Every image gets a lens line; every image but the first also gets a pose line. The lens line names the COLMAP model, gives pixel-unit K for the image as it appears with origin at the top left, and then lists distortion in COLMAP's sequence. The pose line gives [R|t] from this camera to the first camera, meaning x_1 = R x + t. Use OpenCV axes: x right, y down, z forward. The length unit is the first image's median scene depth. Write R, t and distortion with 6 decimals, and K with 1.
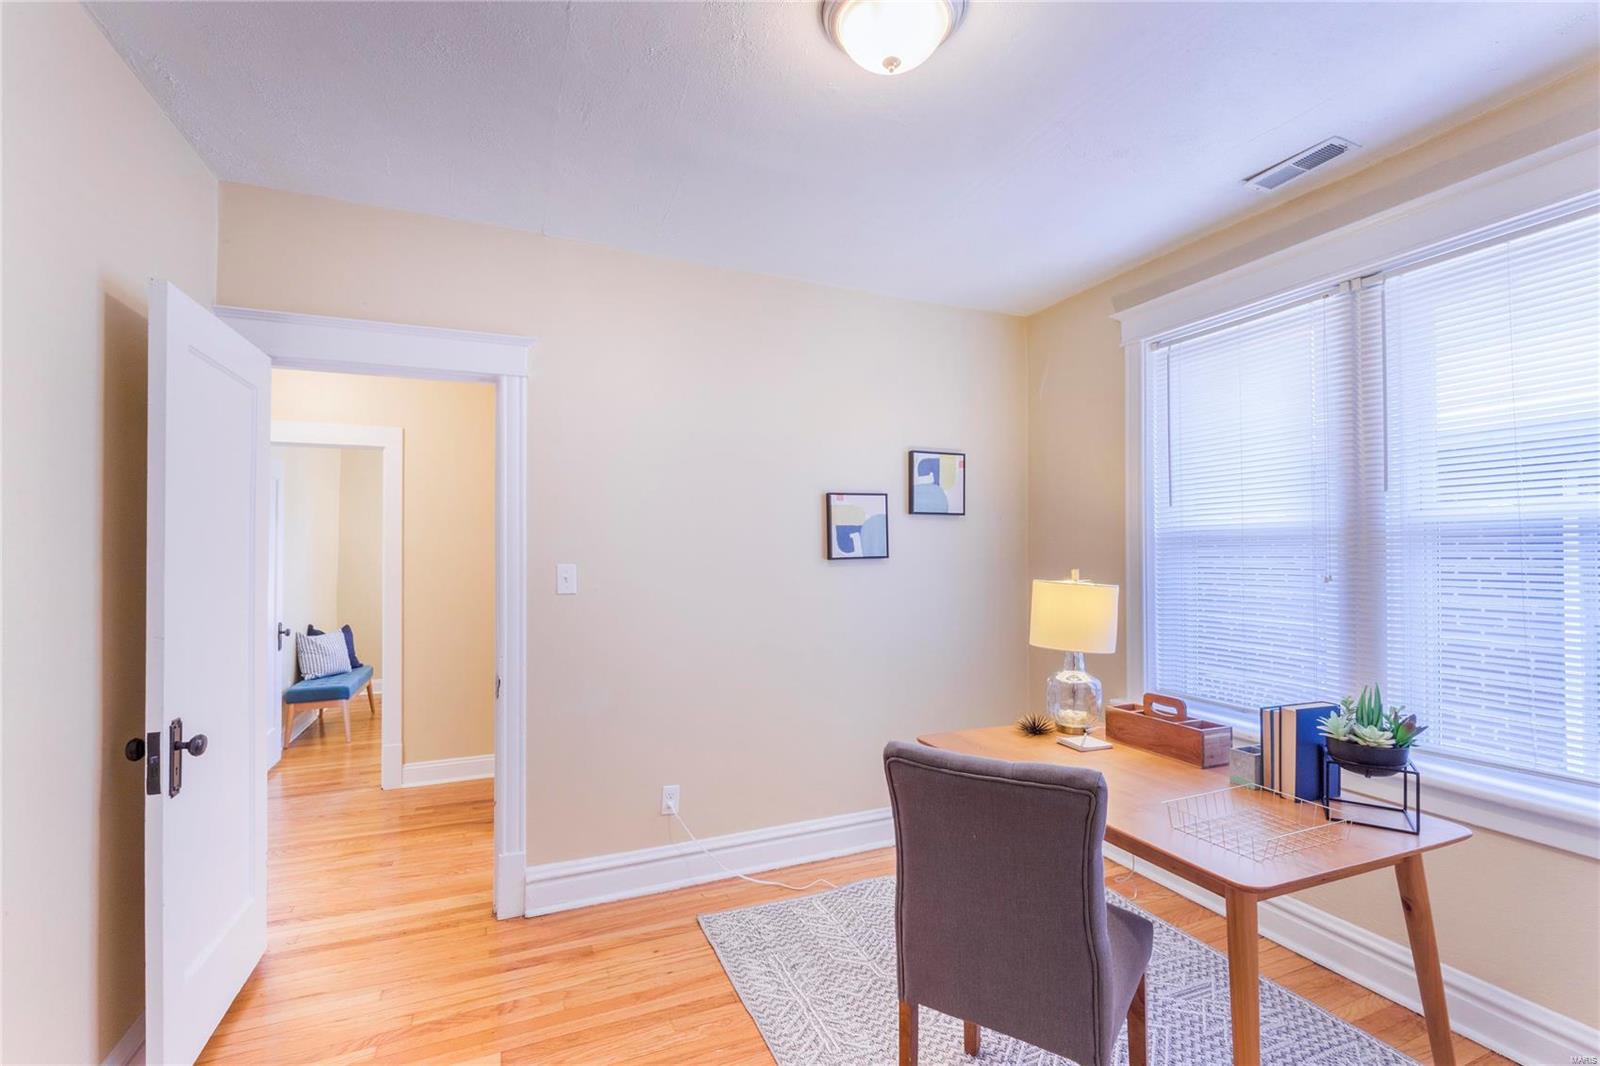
lens RADIAL K [[699.3, 0, 796.9], [0, 699.3, 549.2], [0, 0, 1]] dist [0.003752, 0.000308]
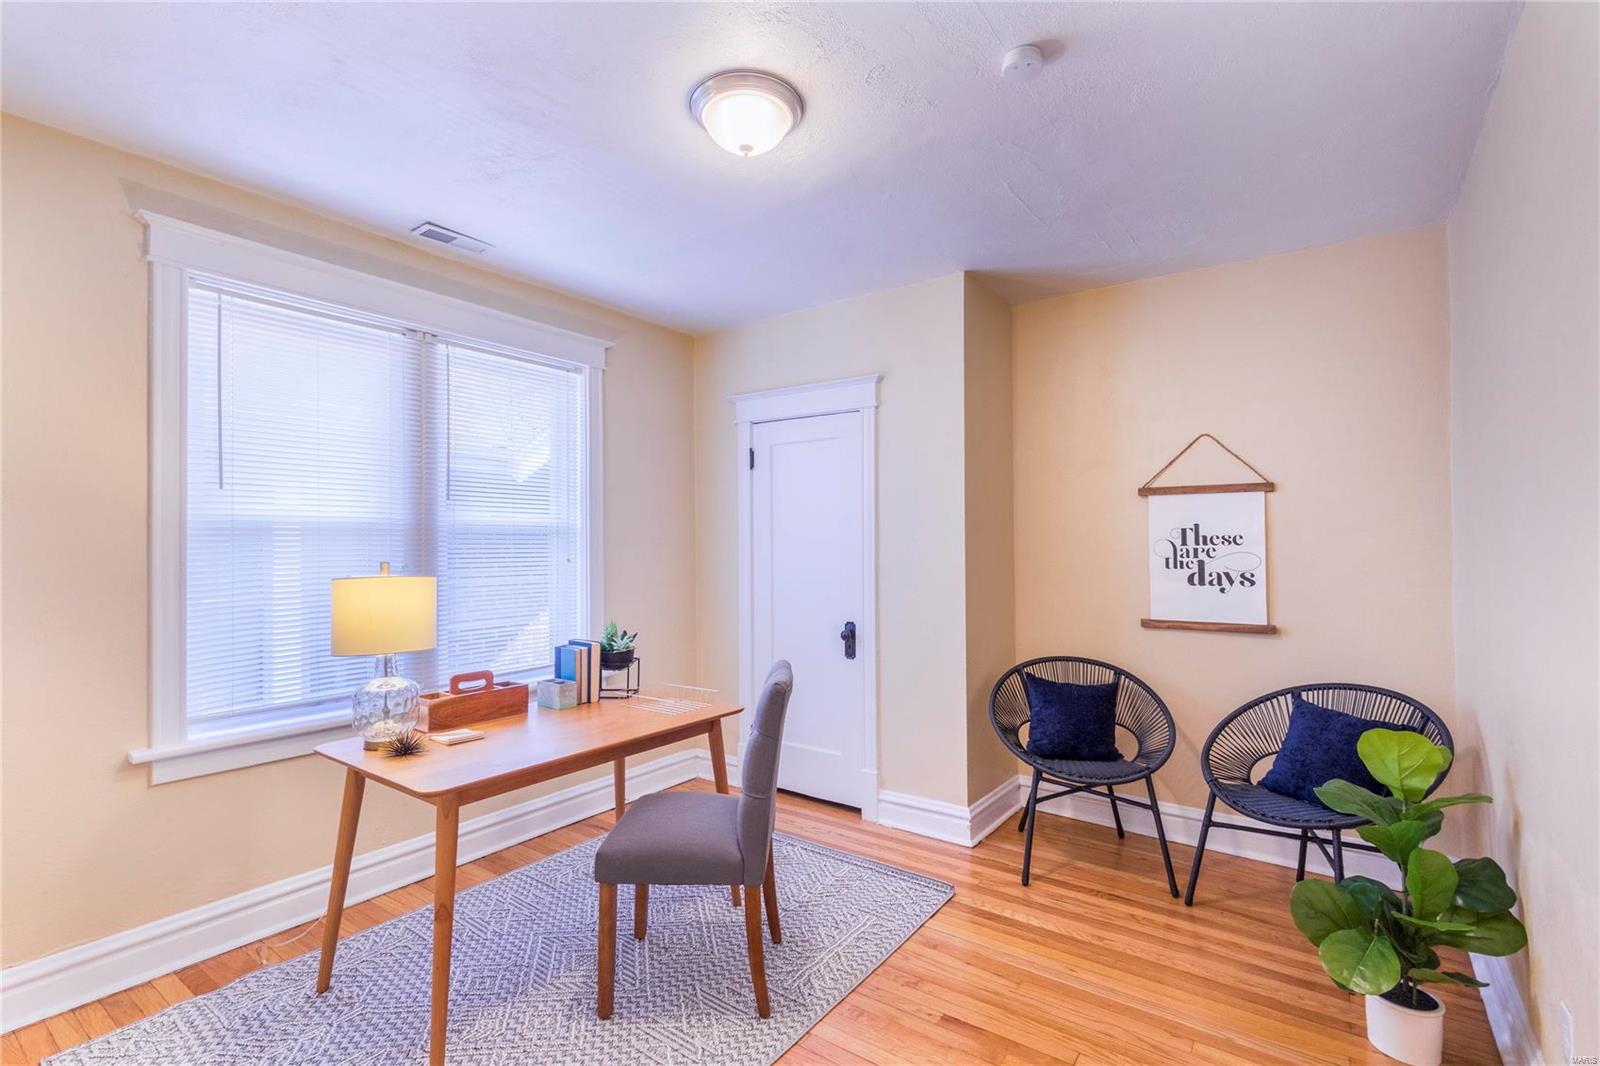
lens RADIAL K [[699.3, 0, 796.9], [0, 699.3, 549.2], [0, 0, 1]] dist [0.003752, 0.000308]
pose [[-0.490256, -0.016124, 0.871430, -0.649149], [-0.017243, 0.999813, 0.008799, -0.009411], [-0.871408, -0.010712, -0.490442, 0.989431]]
